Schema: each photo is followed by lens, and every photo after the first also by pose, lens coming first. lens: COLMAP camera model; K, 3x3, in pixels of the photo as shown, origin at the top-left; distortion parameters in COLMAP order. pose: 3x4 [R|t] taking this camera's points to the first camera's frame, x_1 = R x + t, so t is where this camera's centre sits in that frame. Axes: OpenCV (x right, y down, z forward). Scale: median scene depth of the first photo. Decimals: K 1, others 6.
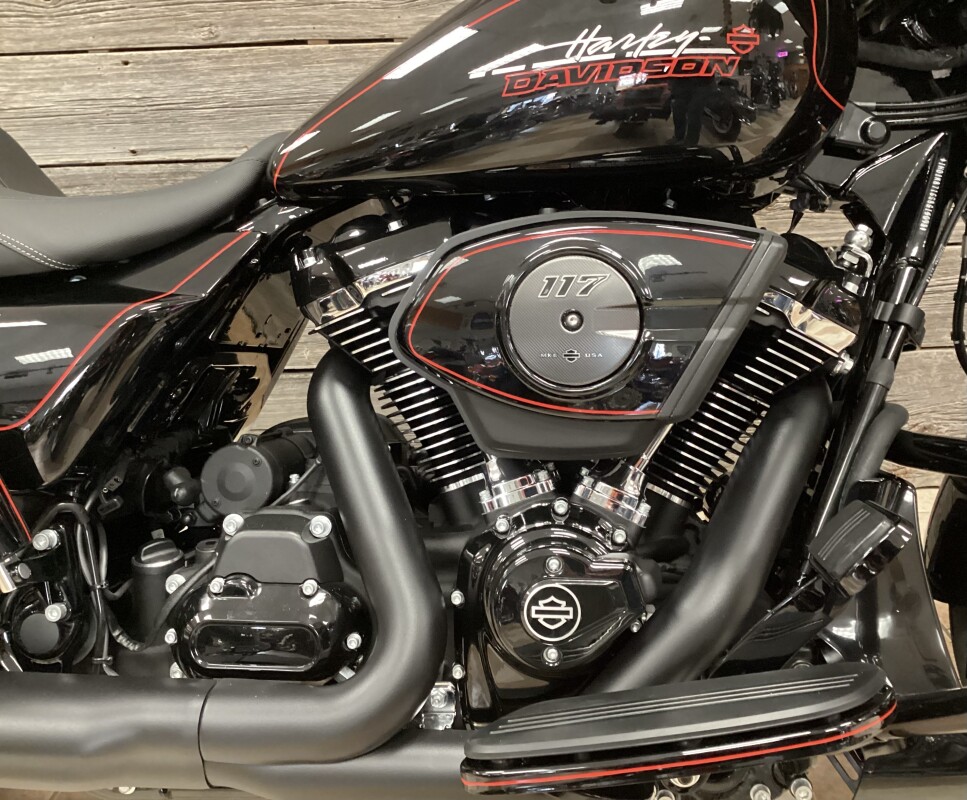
lens RADIAL K [[1324.7, 0, 483.5], [0, 1324.7, 400.0], [0, 0, 1]] dist [0.026730, -0.082126]
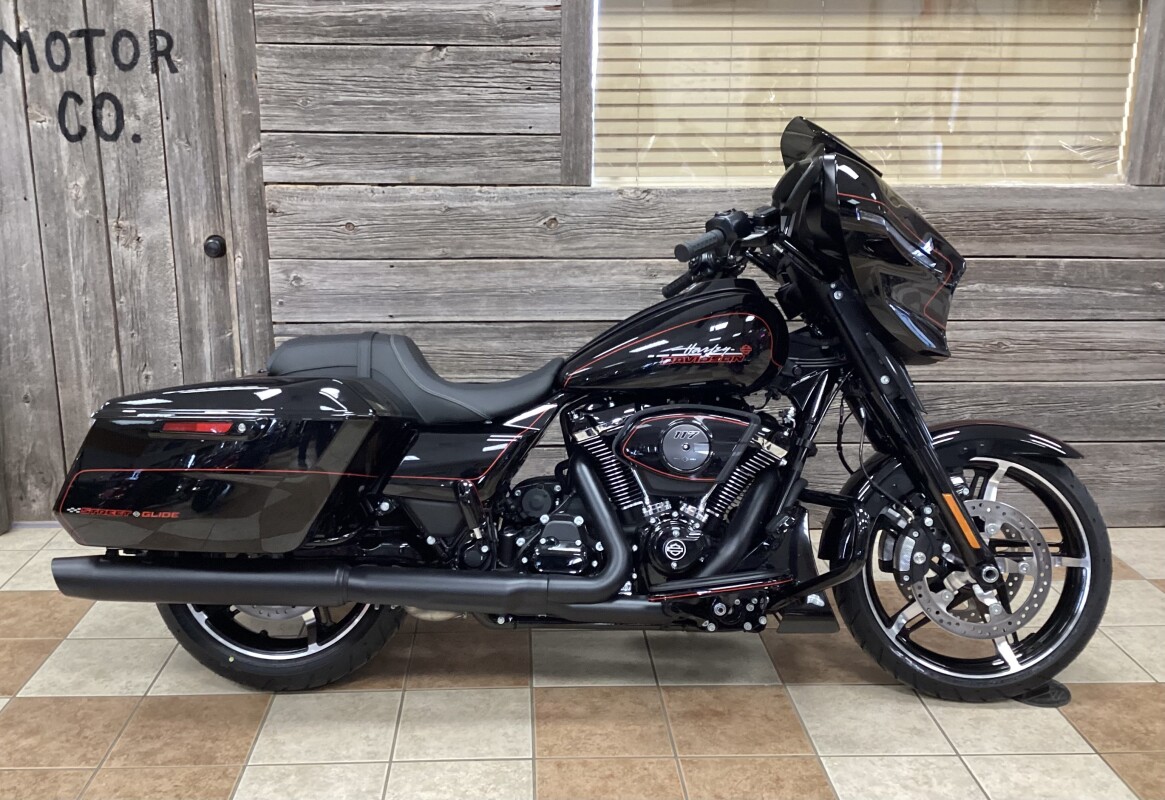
lens RADIAL K [[1001.9, 0, 582.5], [0, 1001.9, 400.0], [0, 0, 1]] dist [-0.000550, 0.001802]
pose [[0.999169, 0.028933, 0.028717, -0.182610], [-0.027004, 0.997492, -0.065428, -0.010283], [-0.030538, 0.064599, 0.997444, -0.963193]]
